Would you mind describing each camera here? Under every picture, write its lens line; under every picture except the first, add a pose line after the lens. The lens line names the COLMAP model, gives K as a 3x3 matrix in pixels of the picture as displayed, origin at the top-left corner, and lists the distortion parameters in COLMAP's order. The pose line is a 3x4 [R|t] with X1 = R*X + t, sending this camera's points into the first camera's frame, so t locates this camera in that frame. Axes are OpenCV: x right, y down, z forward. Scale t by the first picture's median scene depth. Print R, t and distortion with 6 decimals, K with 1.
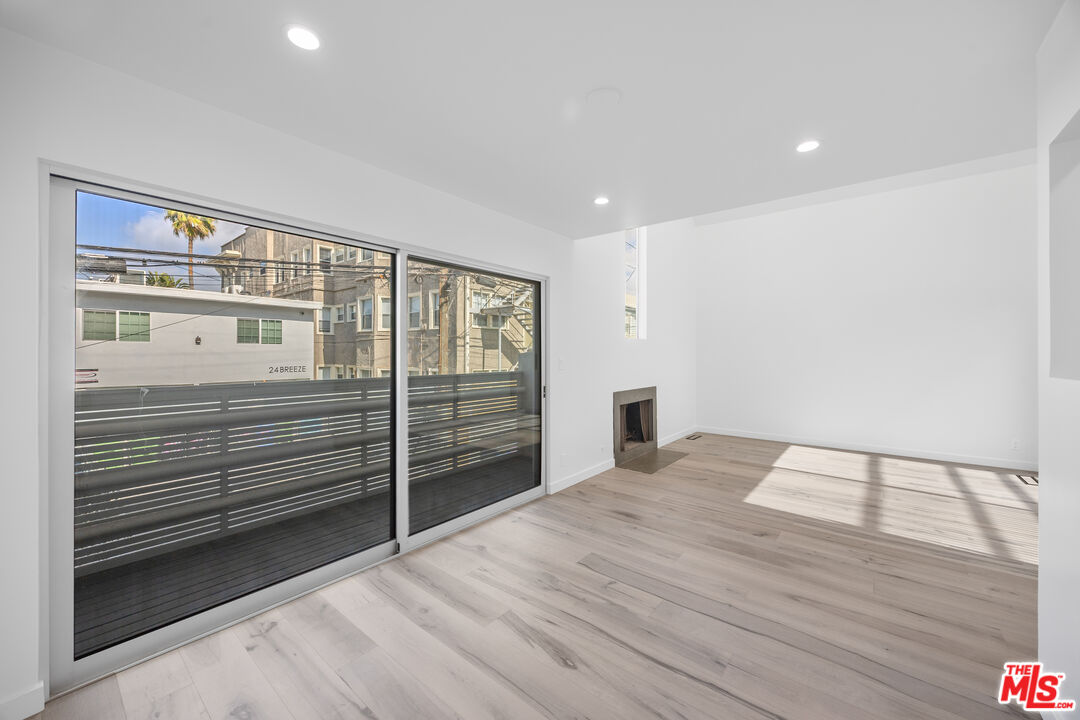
lens RADIAL K [[406.3, 0, 551.6], [0, 406.3, 355.7], [0, 0, 1]] dist [0.015909, 0.000018]
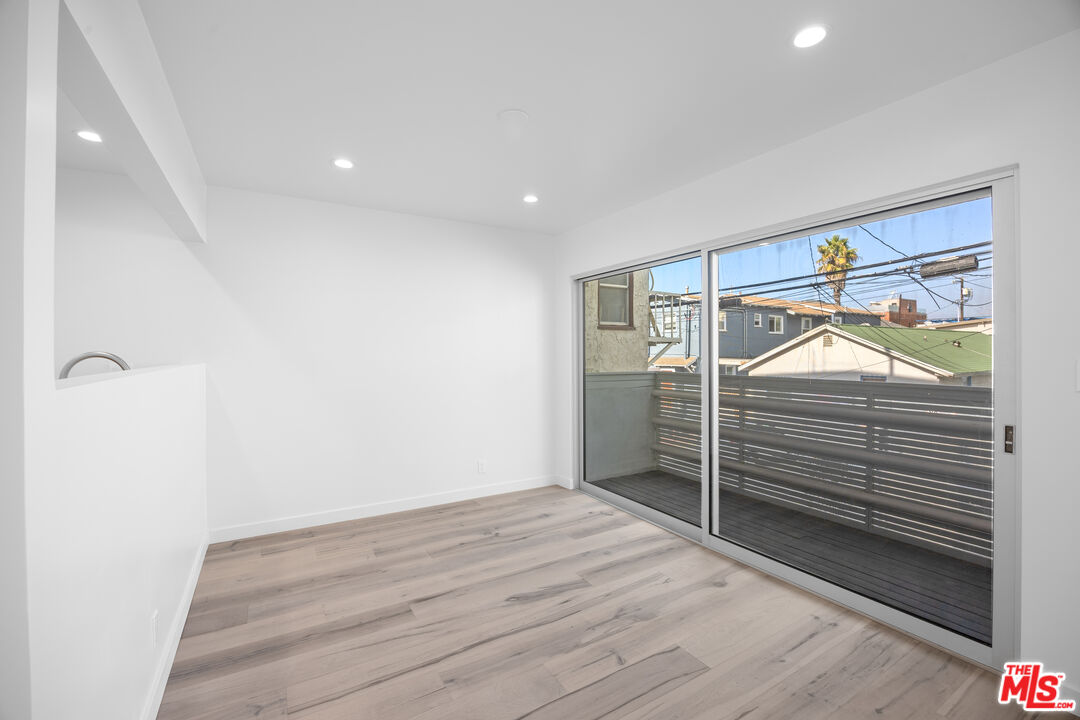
lens RADIAL K [[455.5, 0, 540.0], [0, 455.5, 360.0], [0, 0, 1]] dist [-0.000902, -0.000081]
pose [[-0.354338, 0.009779, -0.935066, 0.892505], [0.007321, 0.999944, 0.007683, 0.002343], [0.935089, -0.004124, -0.354390, 1.069027]]
